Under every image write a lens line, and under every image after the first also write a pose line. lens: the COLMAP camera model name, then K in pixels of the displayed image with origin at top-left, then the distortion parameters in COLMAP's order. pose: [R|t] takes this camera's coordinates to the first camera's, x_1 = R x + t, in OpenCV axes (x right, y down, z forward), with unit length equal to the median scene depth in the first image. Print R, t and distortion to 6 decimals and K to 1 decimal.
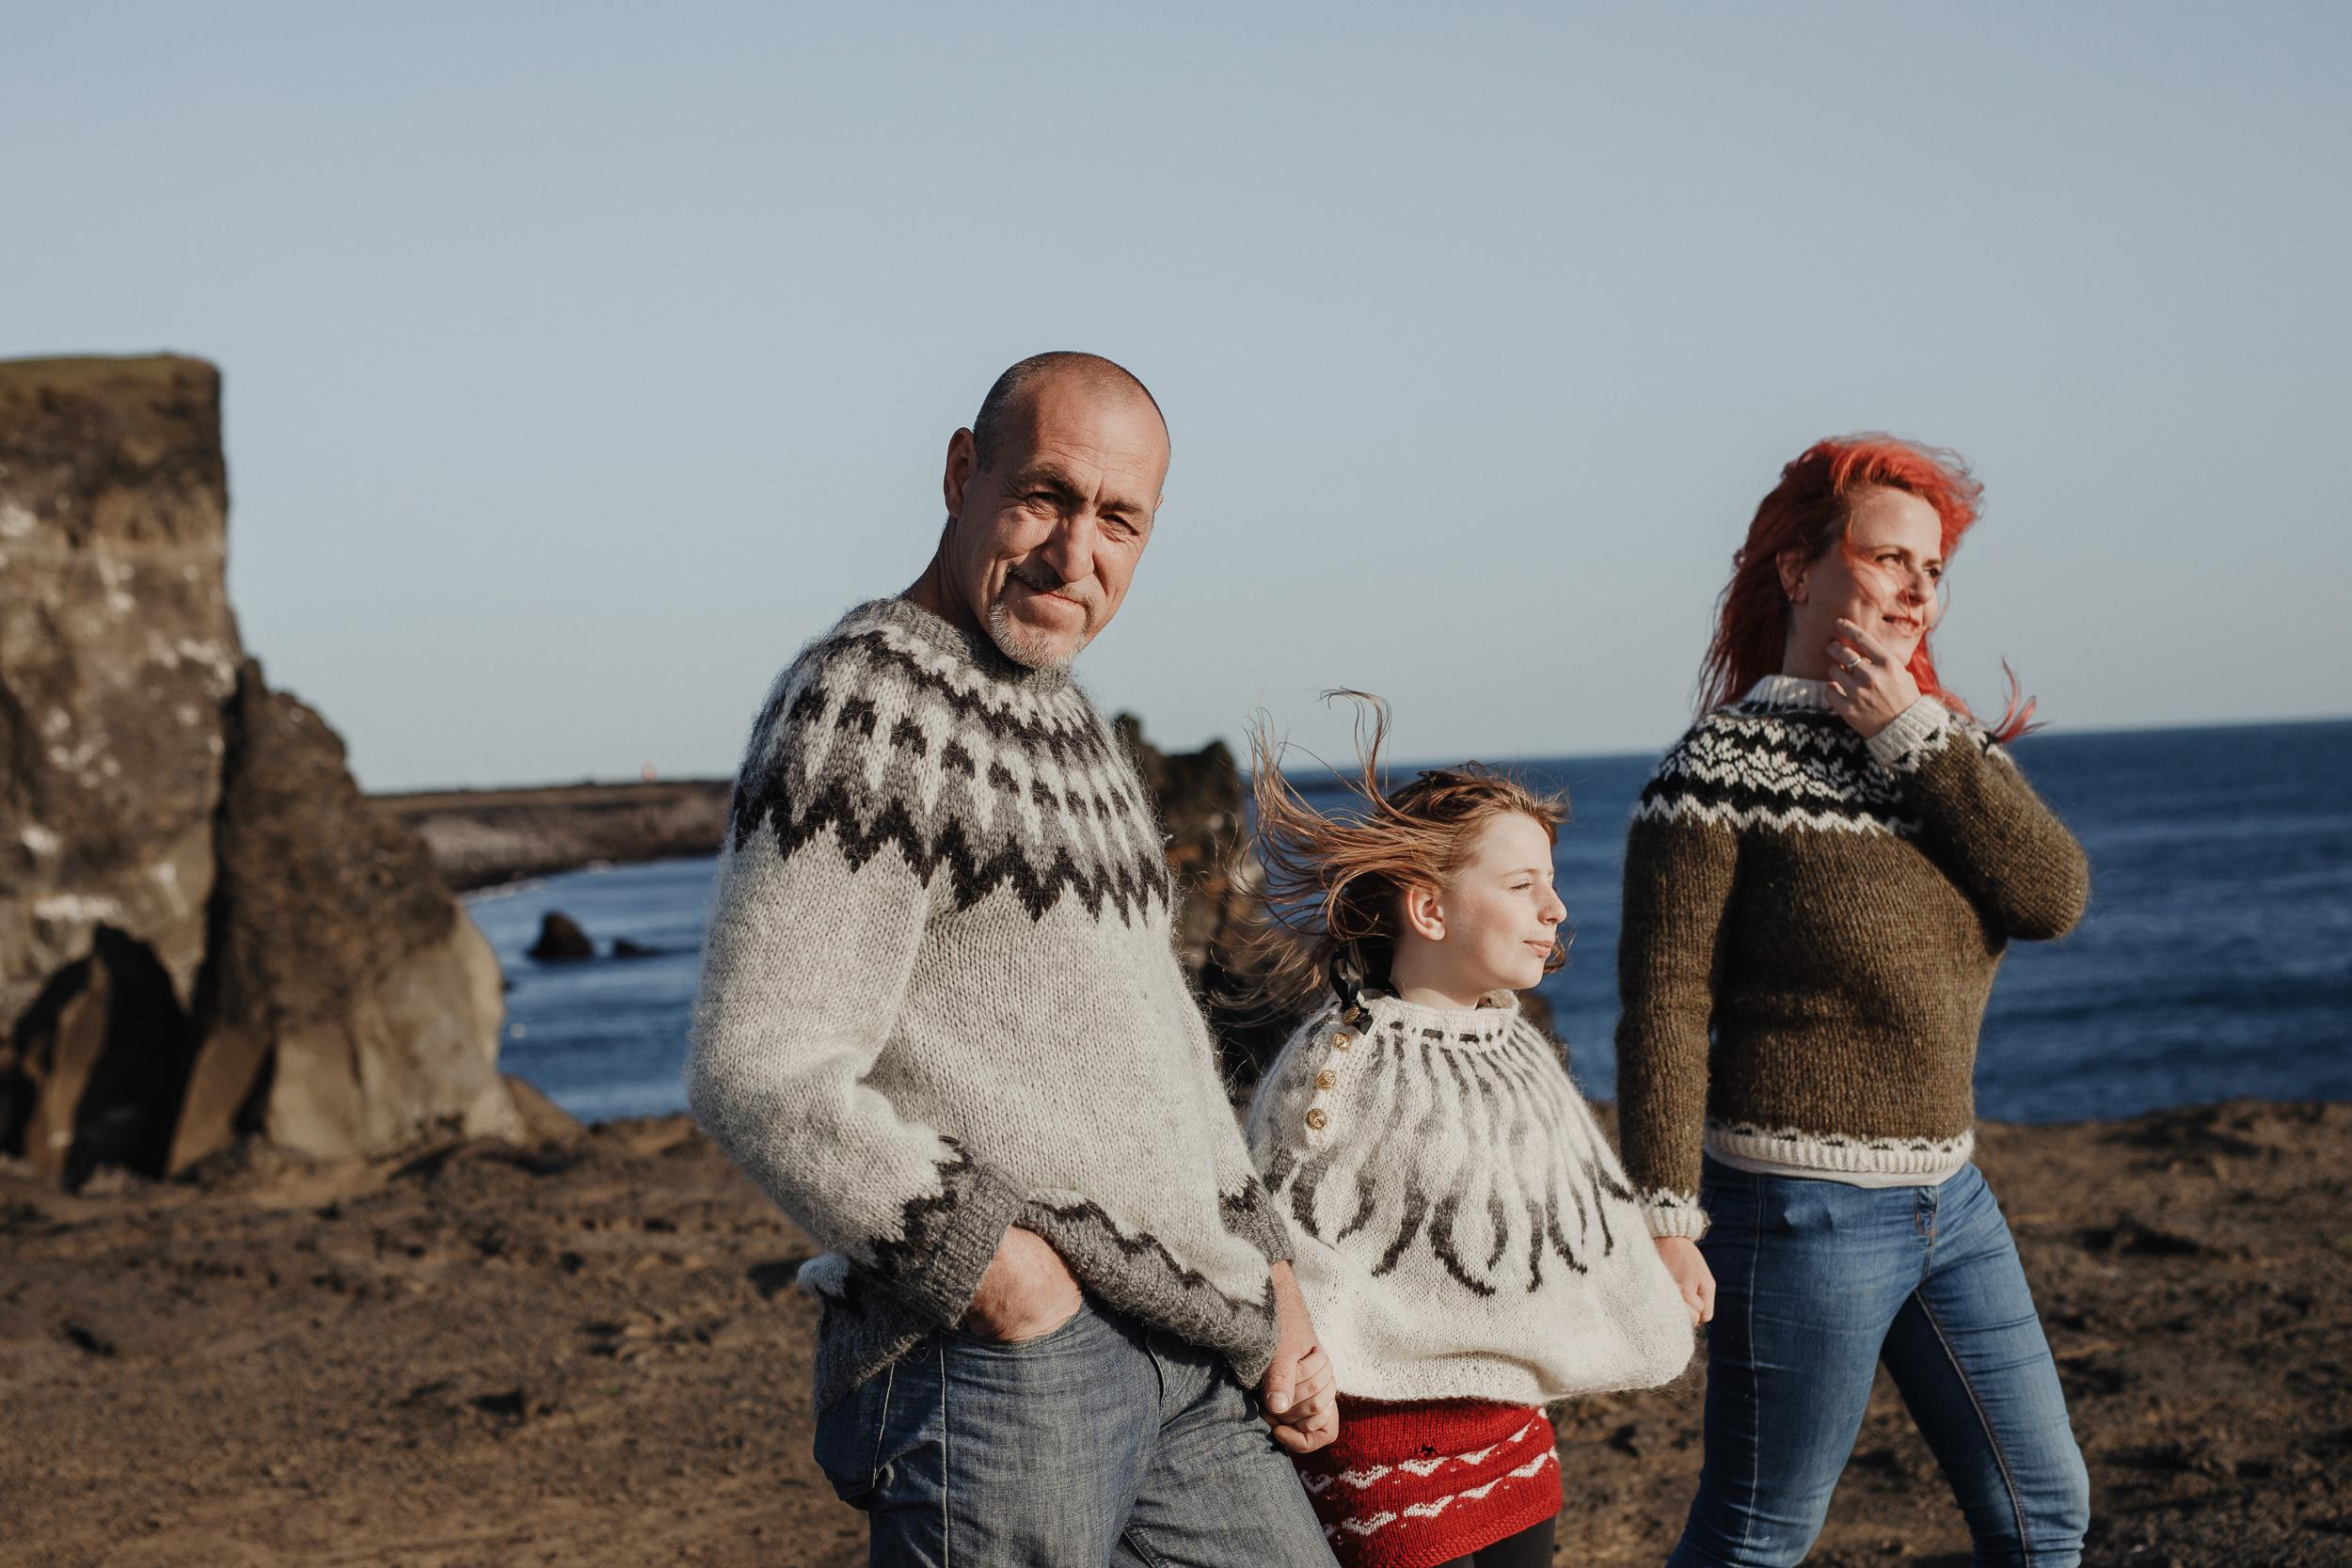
lens RADIAL K [[3265.1, 0, 1178.4], [0, 3265.1, 794.3], [0, 0, 1]] dist [-0.006680, 0.085860]
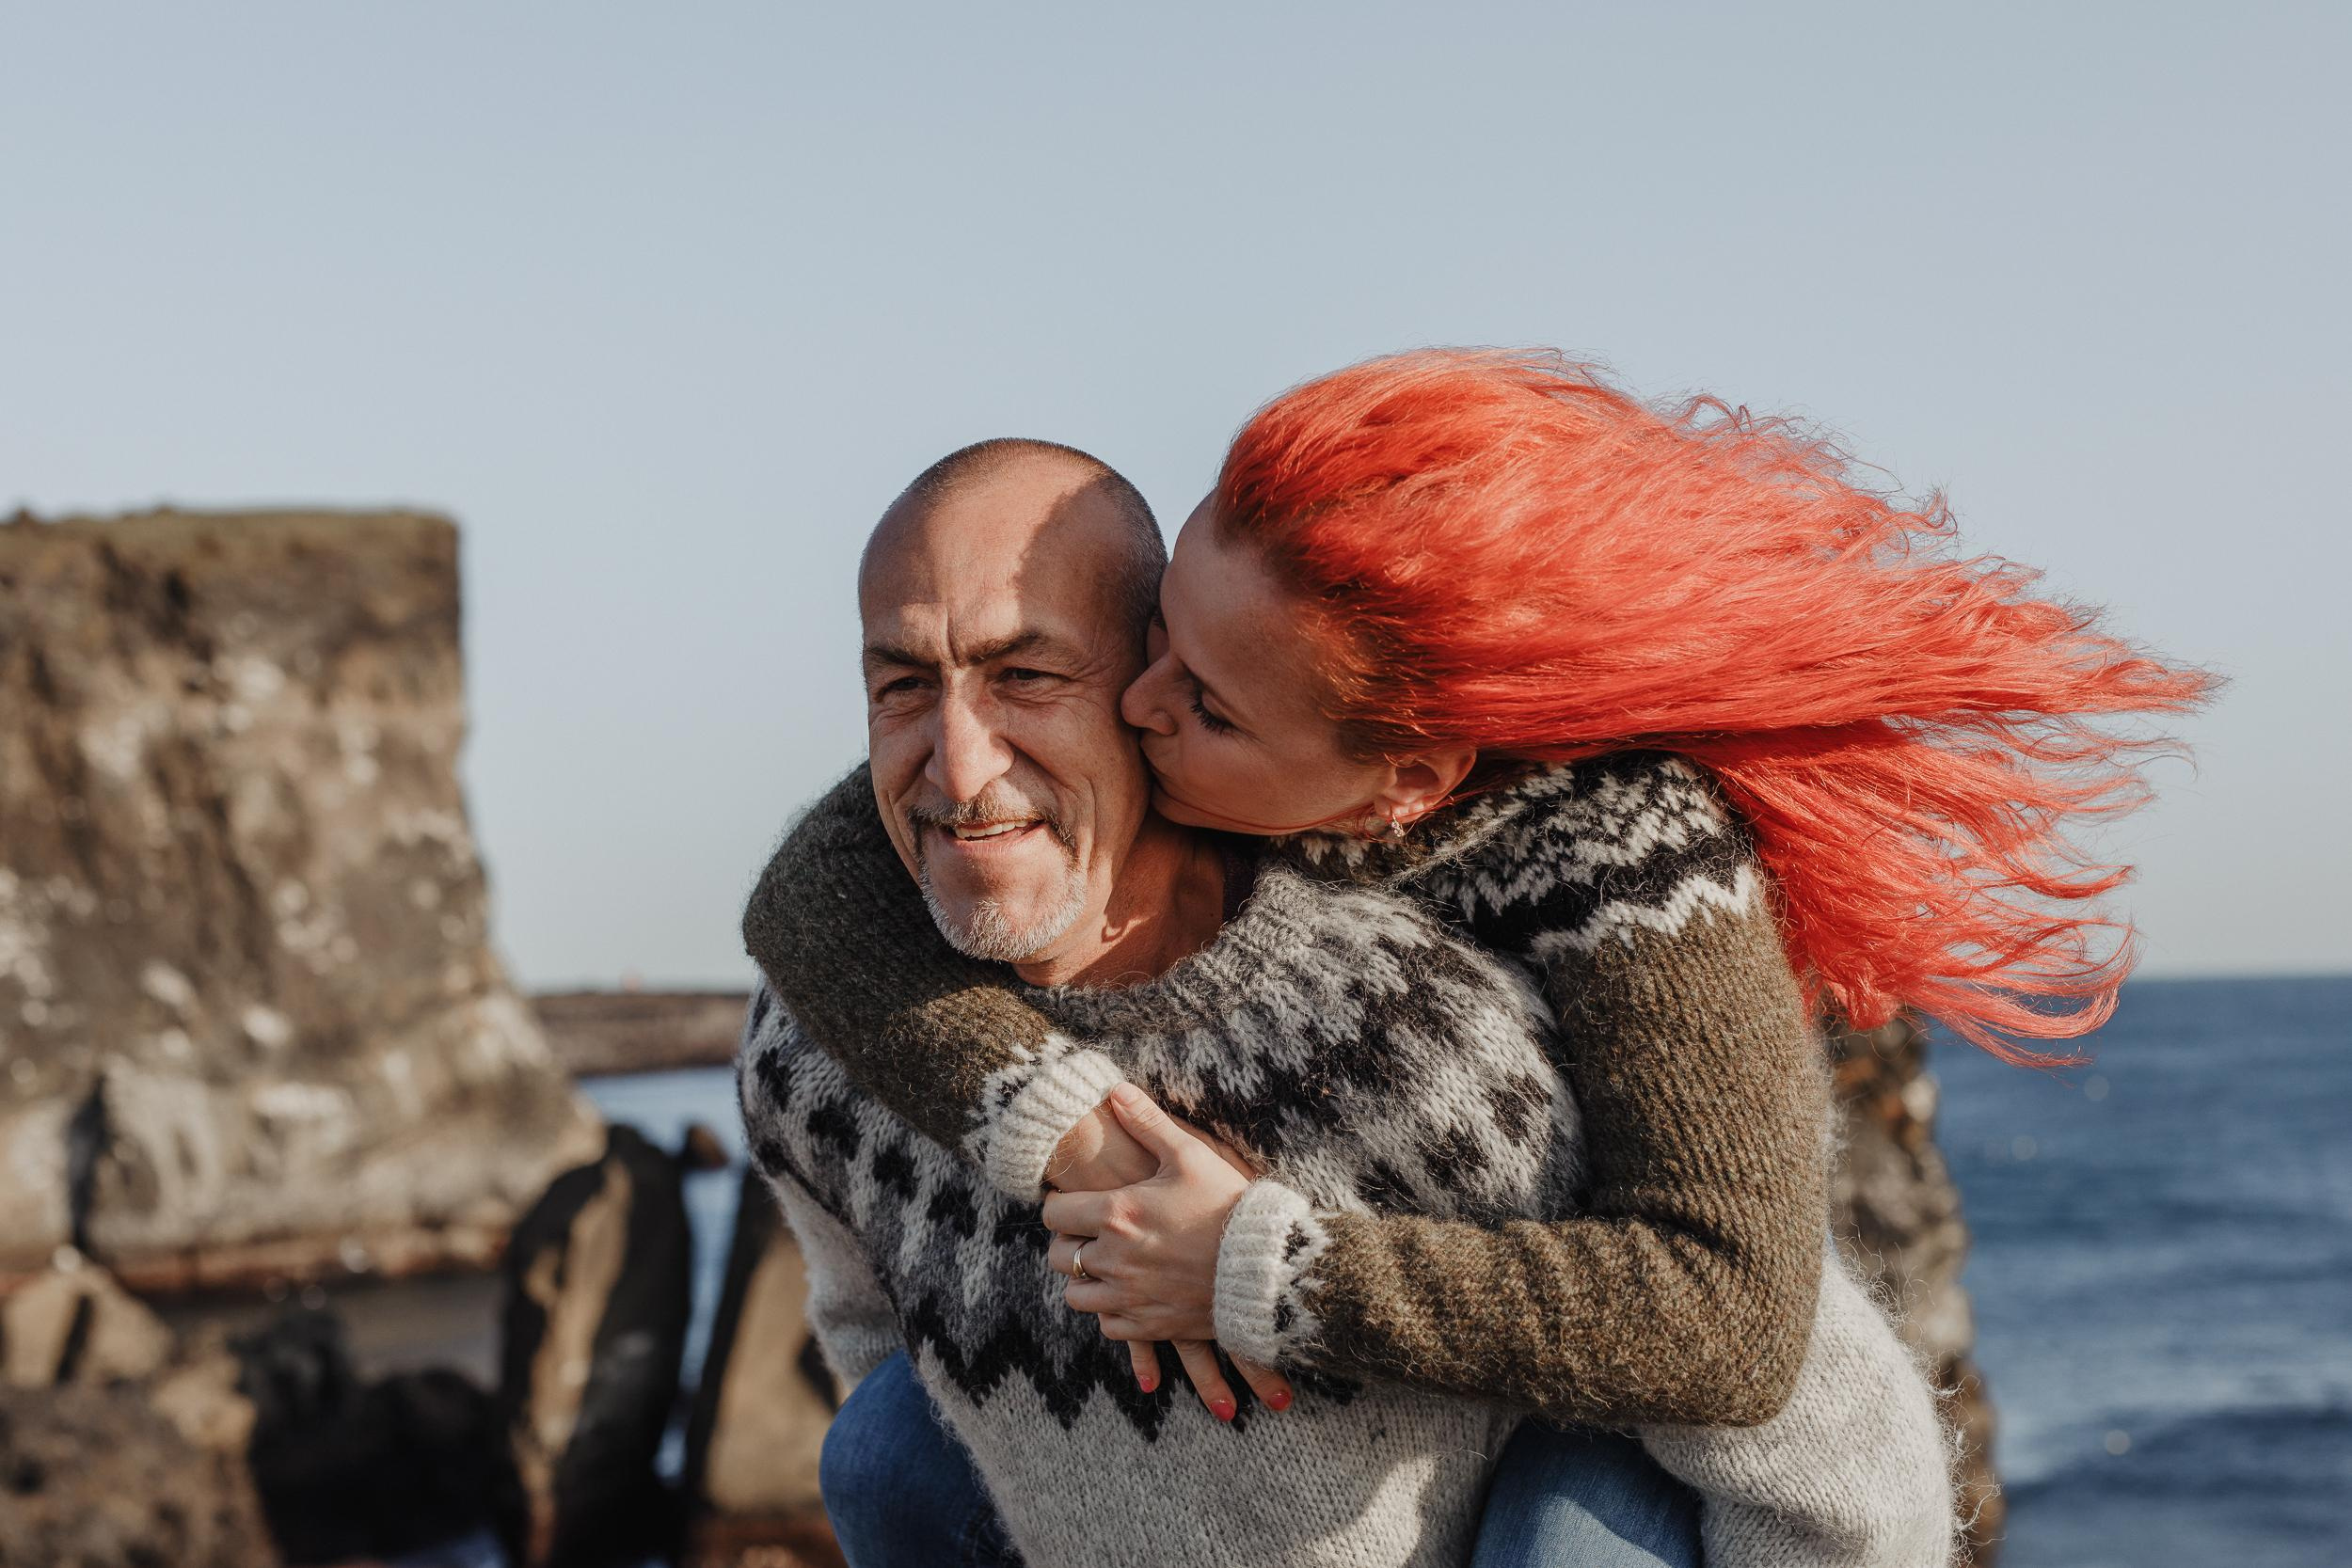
lens RADIAL K [[3291.4, 0, 1176.0], [0, 3291.4, 792.3], [0, 0, 1]] dist [-0.010842, 0.081475]
pose [[0.999574, 0.026687, 0.011850, -0.105273], [-0.025816, 0.997326, -0.068364, 0.005055], [-0.013642, 0.068029, 0.997590, 0.071599]]
